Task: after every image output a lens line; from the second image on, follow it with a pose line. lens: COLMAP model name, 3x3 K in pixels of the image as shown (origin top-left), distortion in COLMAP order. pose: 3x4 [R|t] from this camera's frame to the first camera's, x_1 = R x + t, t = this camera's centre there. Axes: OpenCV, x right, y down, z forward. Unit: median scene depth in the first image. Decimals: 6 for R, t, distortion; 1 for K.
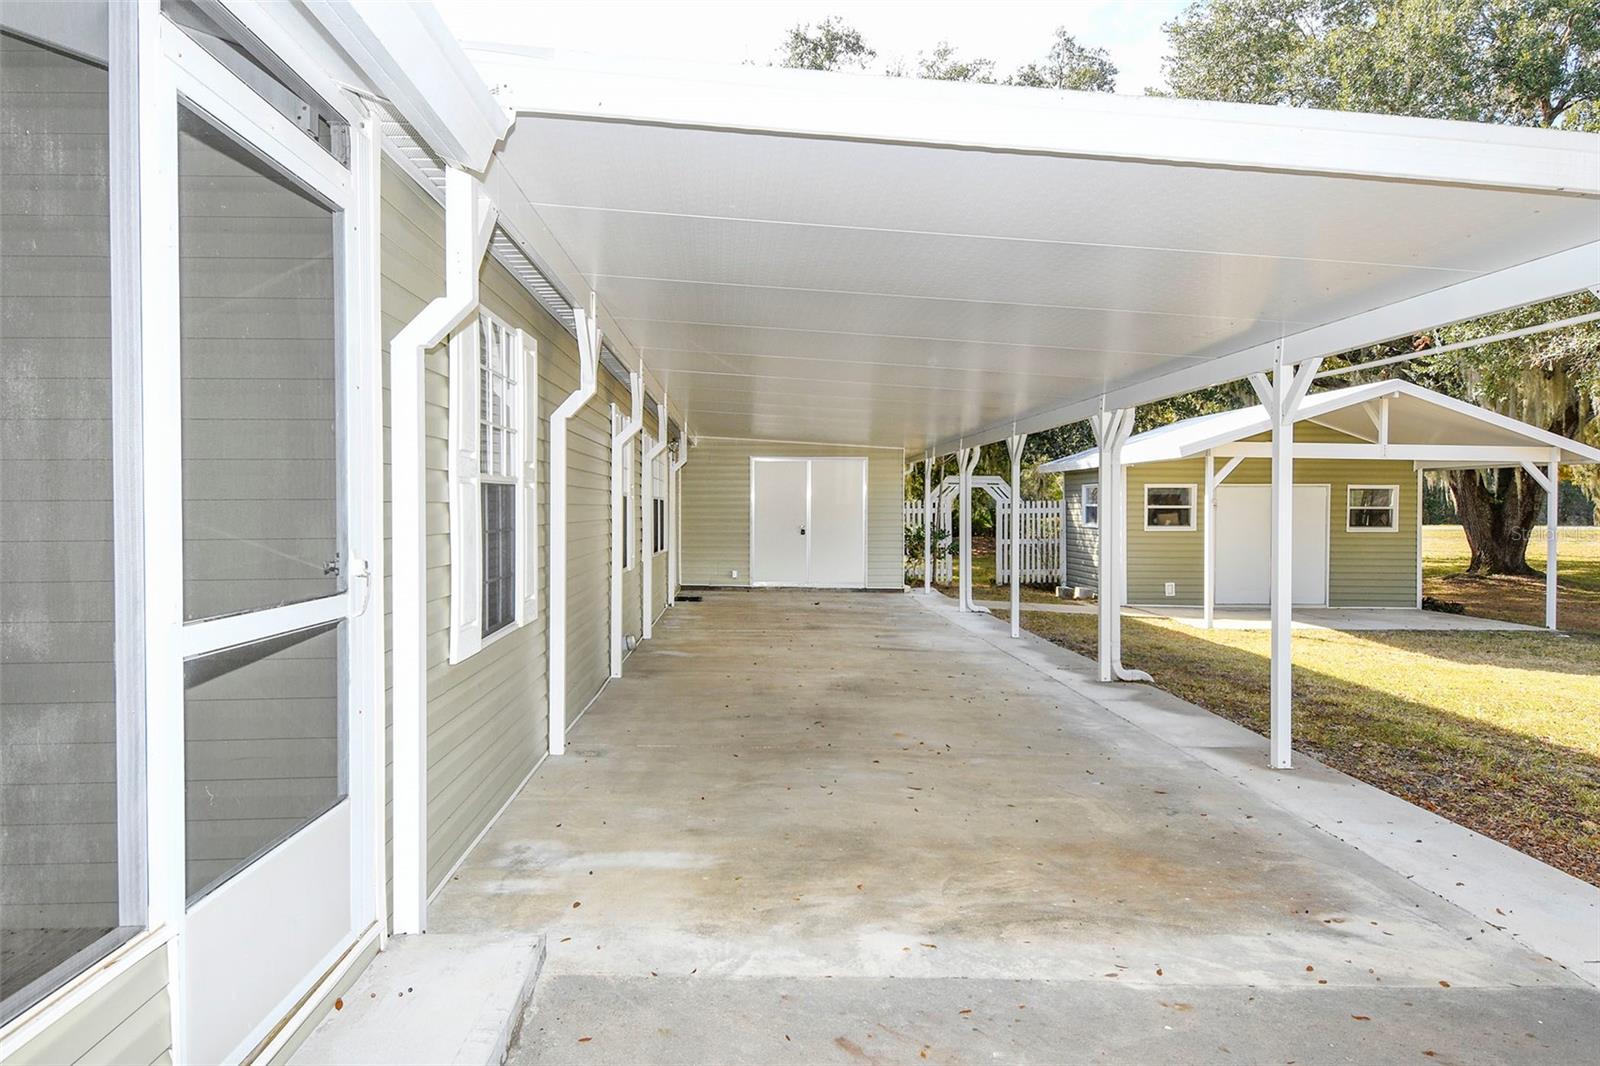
lens RADIAL K [[1037.4, 0, 801.2], [0, 1037.4, 528.0], [0, 0, 1]] dist [-0.002683, -0.000439]
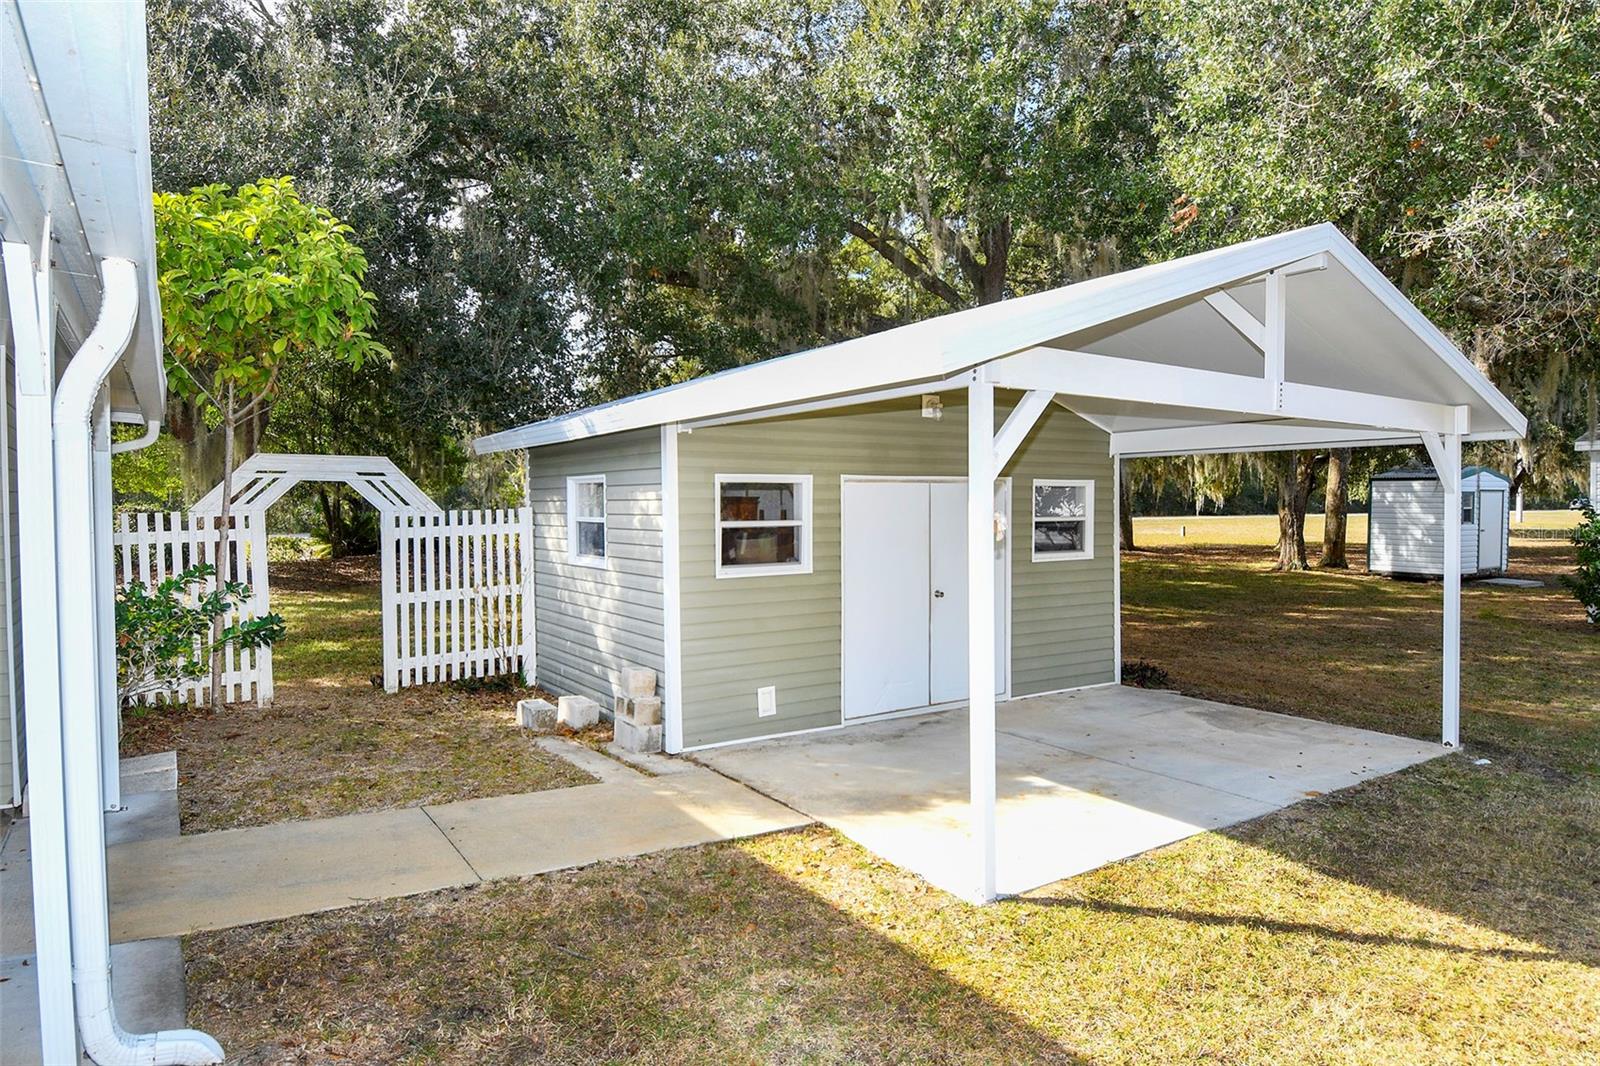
lens RADIAL K [[978.0, 0, 801.5], [0, 978.0, 533.1], [0, 0, 1]] dist [0.002545, 0.000246]
pose [[0.861603, -0.019960, 0.507190, 0.147620], [0.015907, 0.999798, 0.012323, -0.021164], [-0.507333, -0.002550, 0.861746, 0.610771]]
